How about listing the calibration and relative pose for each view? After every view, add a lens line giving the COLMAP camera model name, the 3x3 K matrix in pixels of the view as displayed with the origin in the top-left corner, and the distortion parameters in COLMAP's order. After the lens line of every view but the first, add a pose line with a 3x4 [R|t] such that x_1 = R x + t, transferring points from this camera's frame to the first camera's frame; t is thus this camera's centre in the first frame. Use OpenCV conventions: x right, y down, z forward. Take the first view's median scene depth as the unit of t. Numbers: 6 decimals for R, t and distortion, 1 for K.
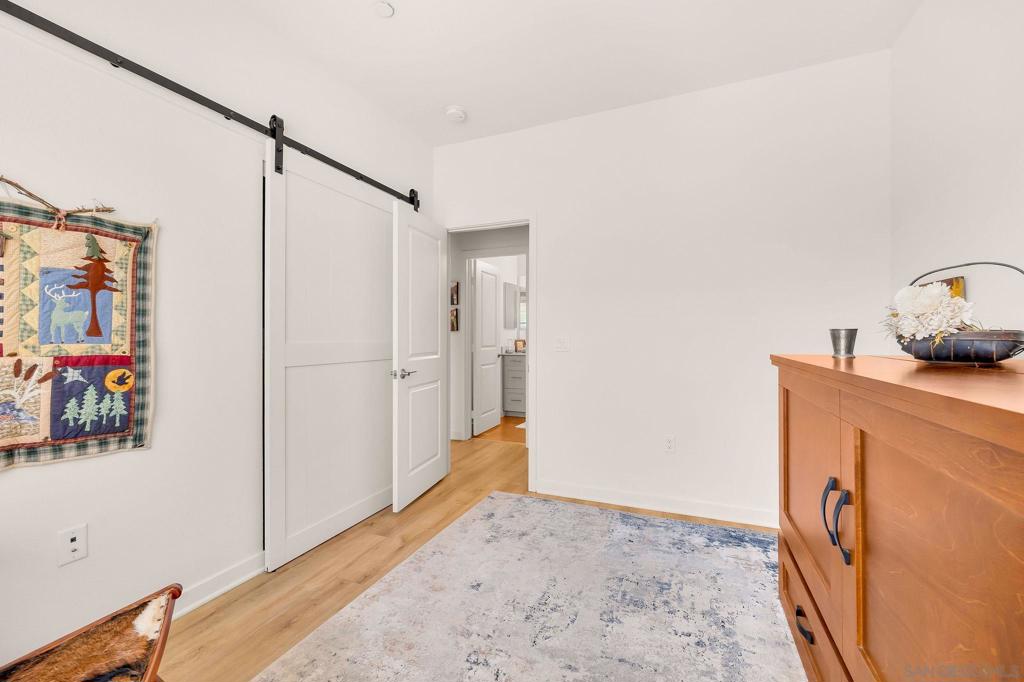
lens RADIAL K [[416.6, 0, 512.6], [0, 416.6, 336.1], [0, 0, 1]] dist [-0.000280, -0.000046]
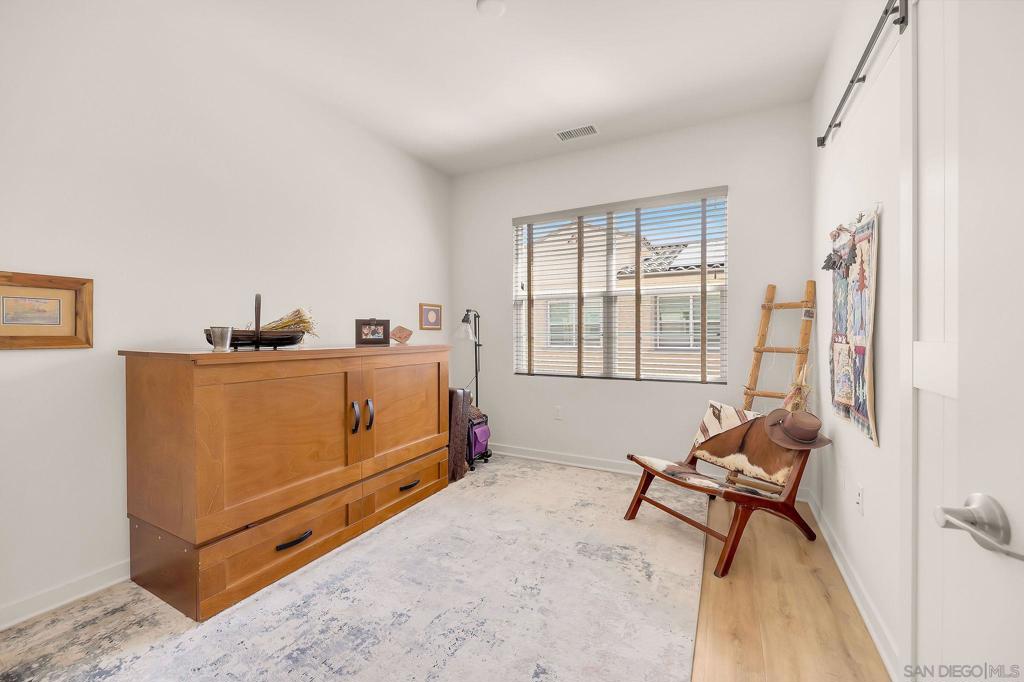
lens RADIAL K [[416.6, 0, 509.2], [0, 416.6, 336.3], [0, 0, 1]] dist [-0.000280, -0.000046]
pose [[-0.996316, 0.009361, 0.085241, -0.112877], [0.009594, 0.999951, 0.002320, 0.011652], [-0.085215, 0.003129, -0.996358, 1.929794]]
